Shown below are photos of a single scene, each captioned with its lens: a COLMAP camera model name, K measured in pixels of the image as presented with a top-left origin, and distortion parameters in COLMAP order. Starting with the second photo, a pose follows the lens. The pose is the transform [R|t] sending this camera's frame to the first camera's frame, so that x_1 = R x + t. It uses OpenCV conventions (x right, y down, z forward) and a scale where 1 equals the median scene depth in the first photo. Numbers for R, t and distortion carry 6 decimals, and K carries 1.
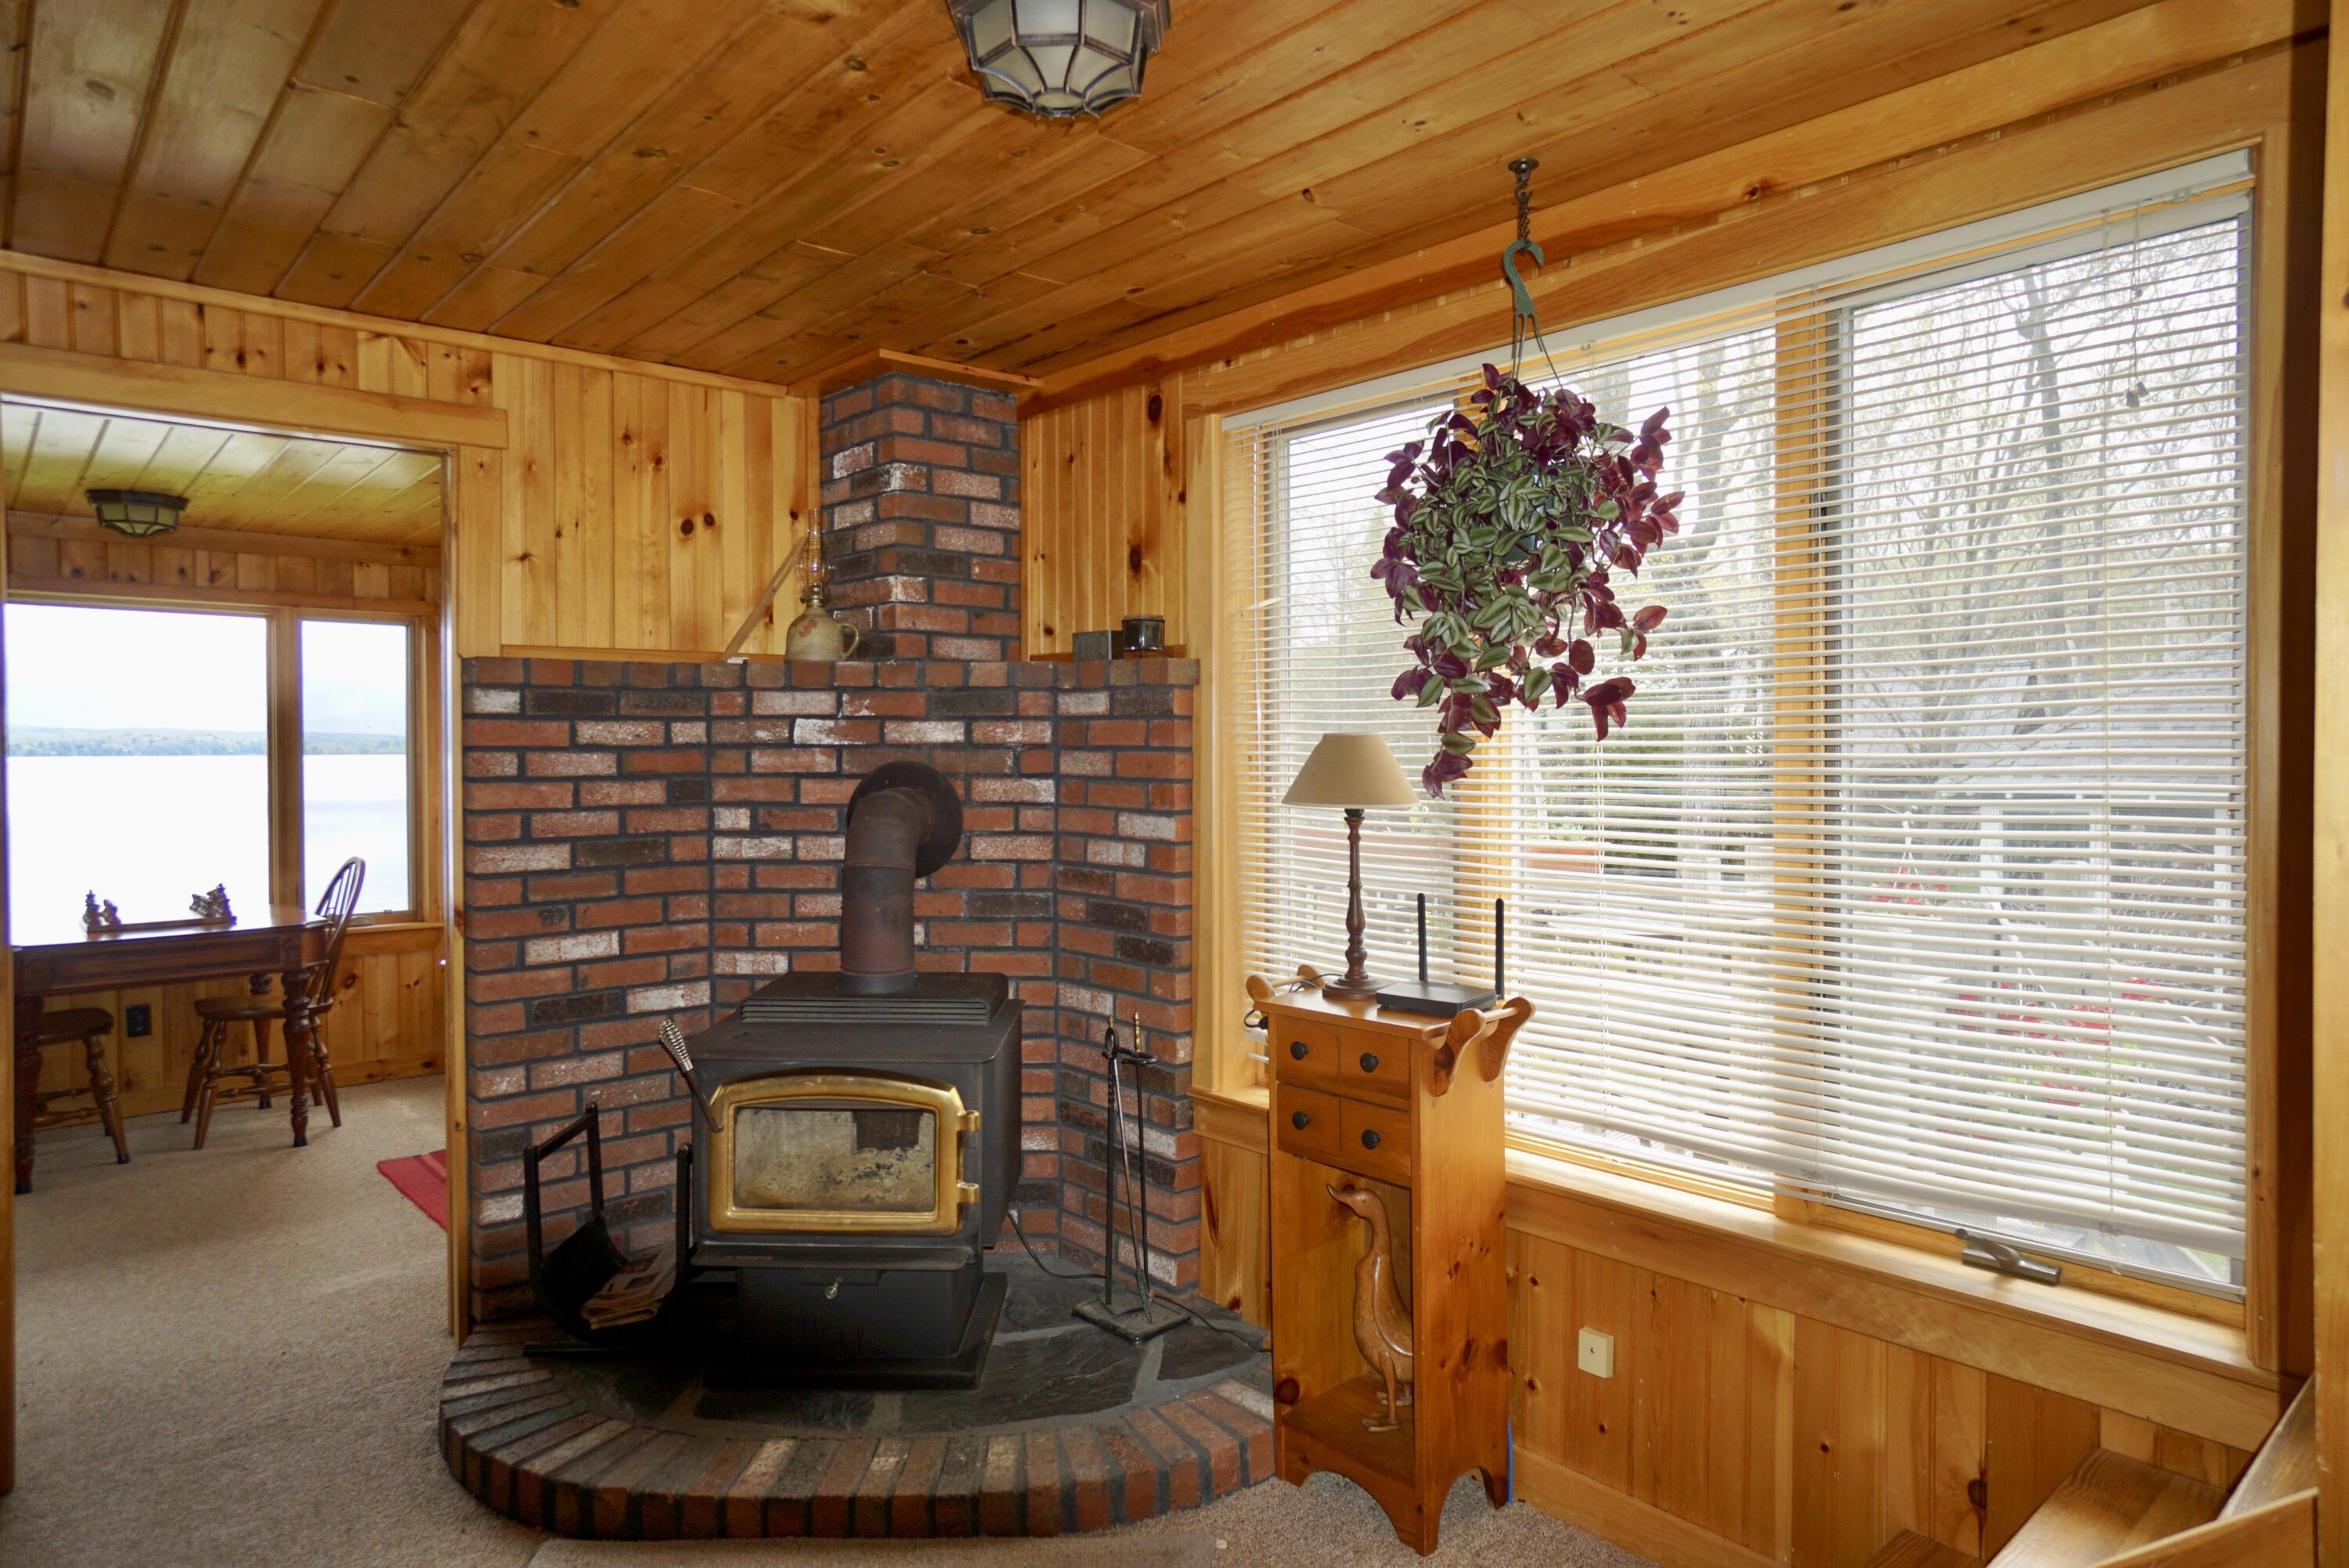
lens RADIAL K [[1382.5, 0, 1176.4], [0, 1382.5, 779.6], [0, 0, 1]] dist [0.001092, -0.000132]
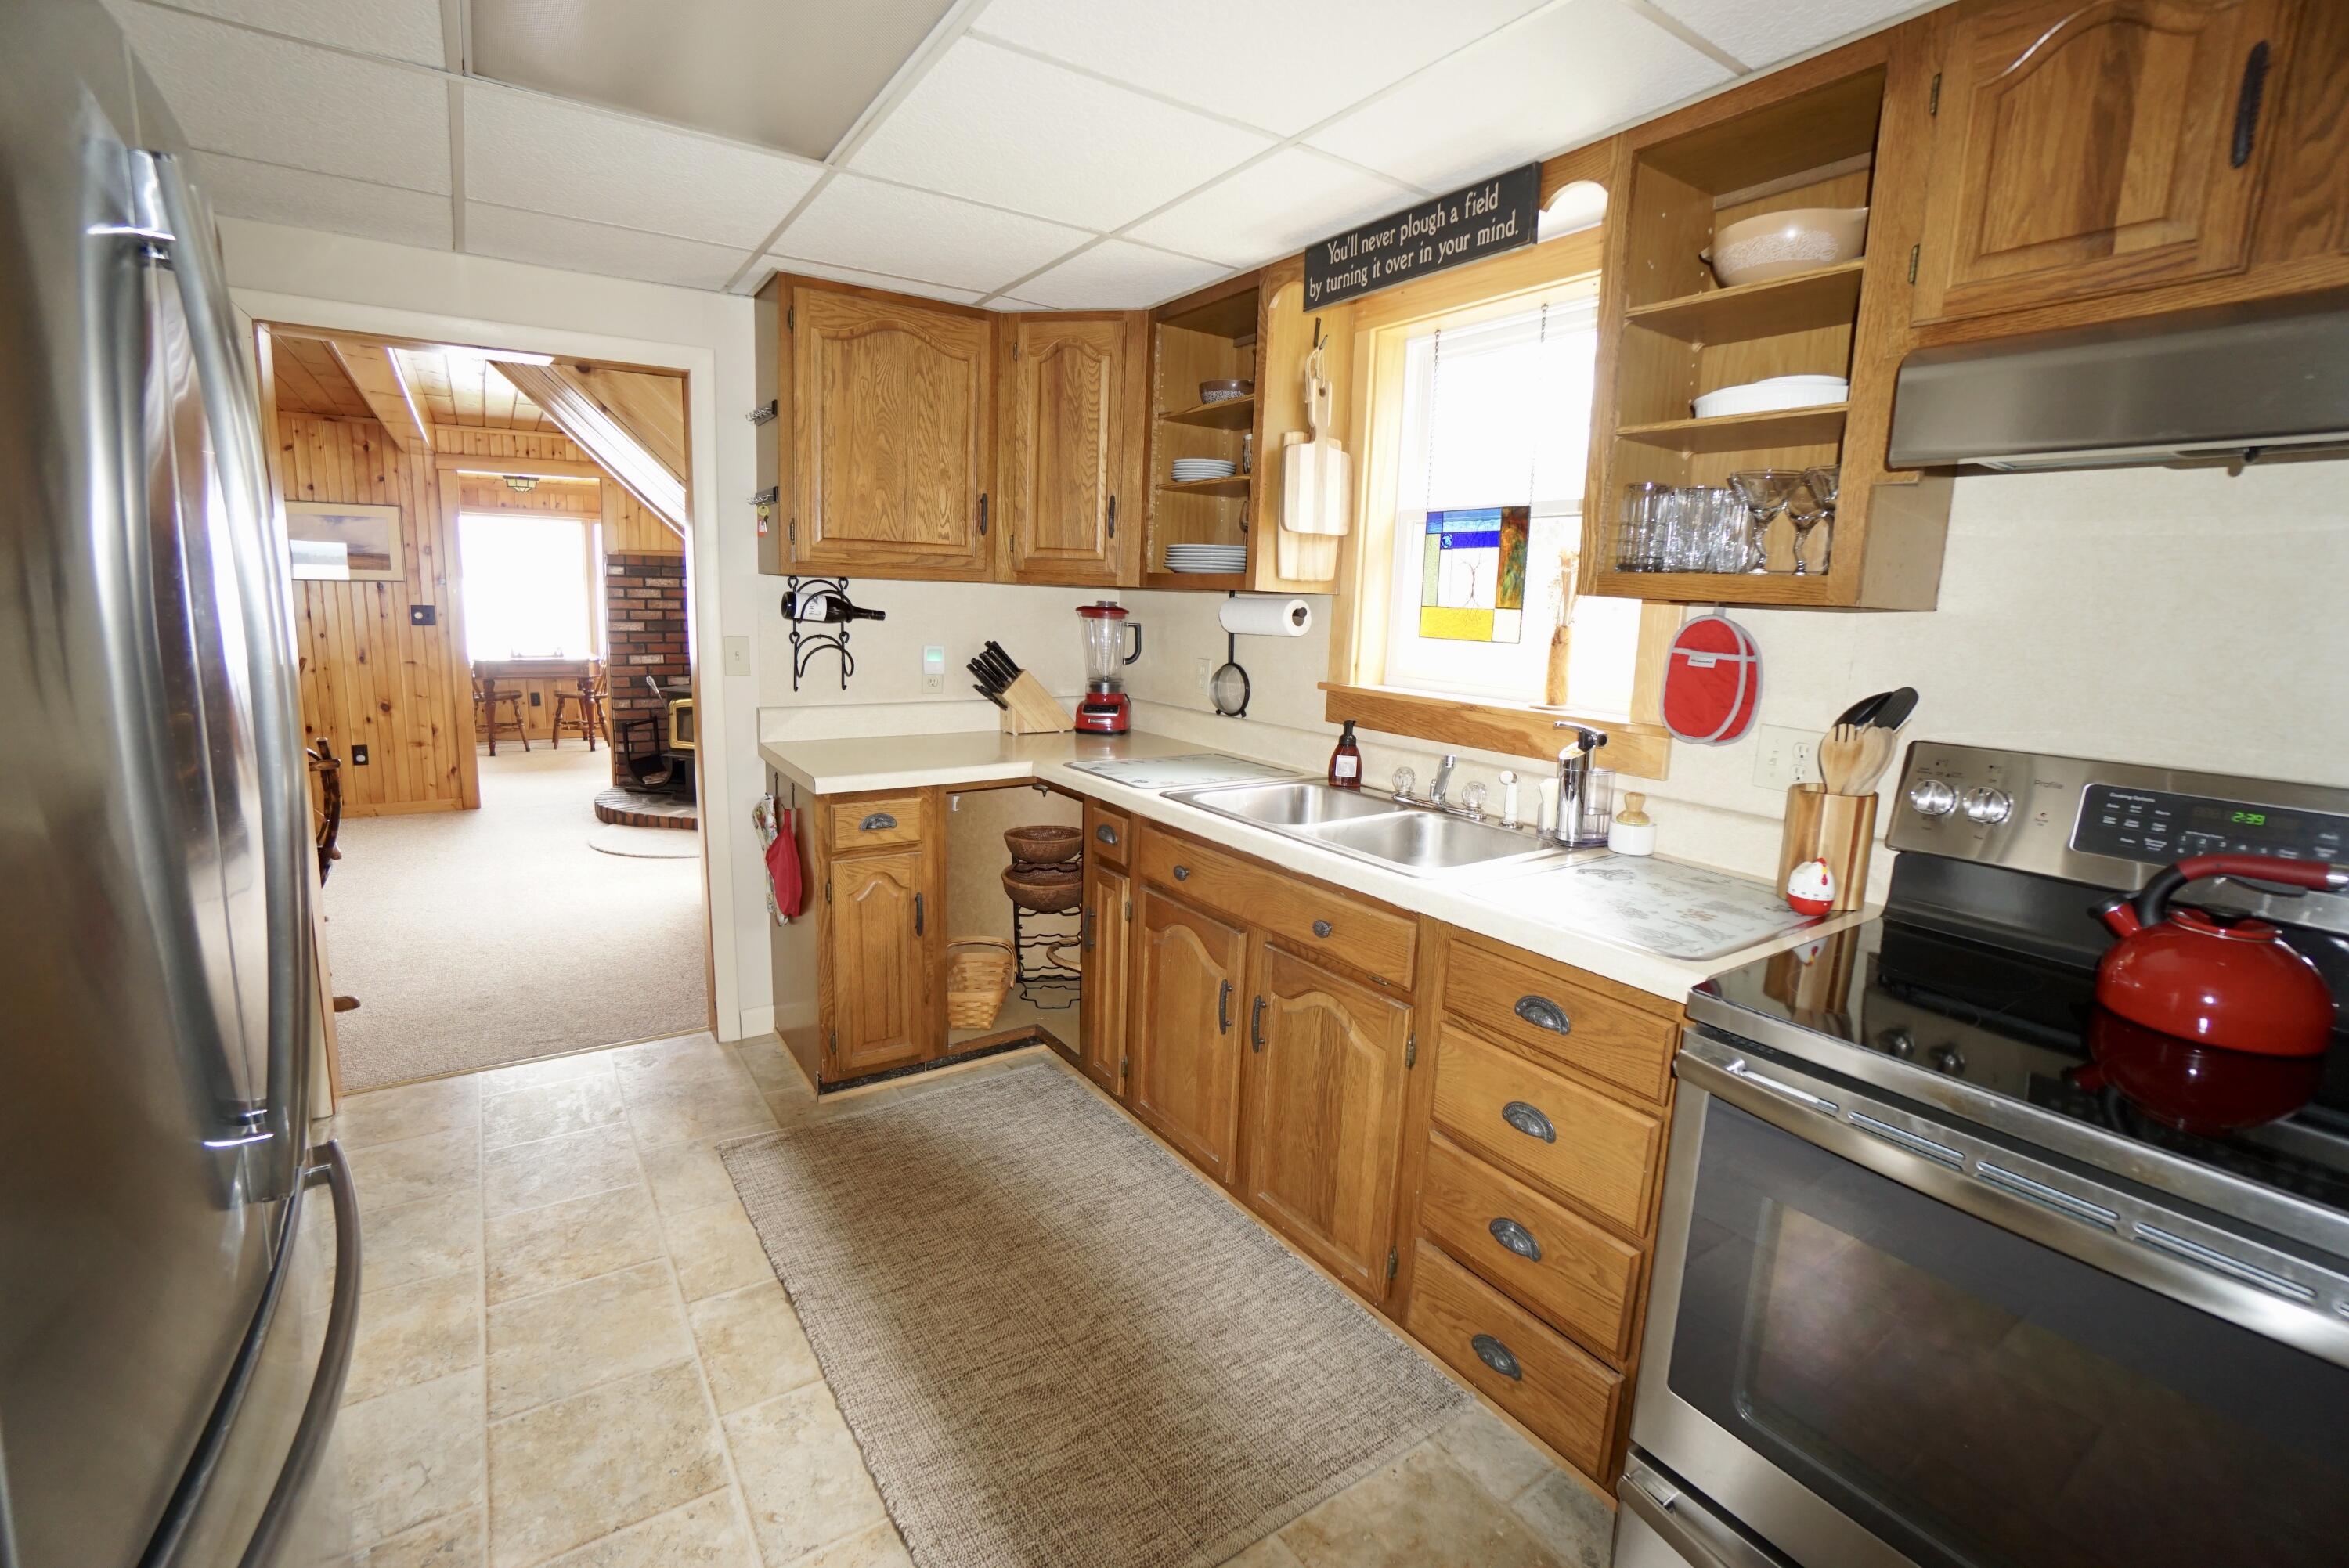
lens RADIAL K [[1041.0, 0, 1169.2], [0, 1041.0, 774.6], [0, 0, 1]] dist [-0.002743, -0.000149]
pose [[0.987778, 0.053636, -0.146349, 0.942164], [-0.031851, 0.988575, 0.147329, 0.007356], [0.152579, -0.140867, 0.978200, -0.949764]]
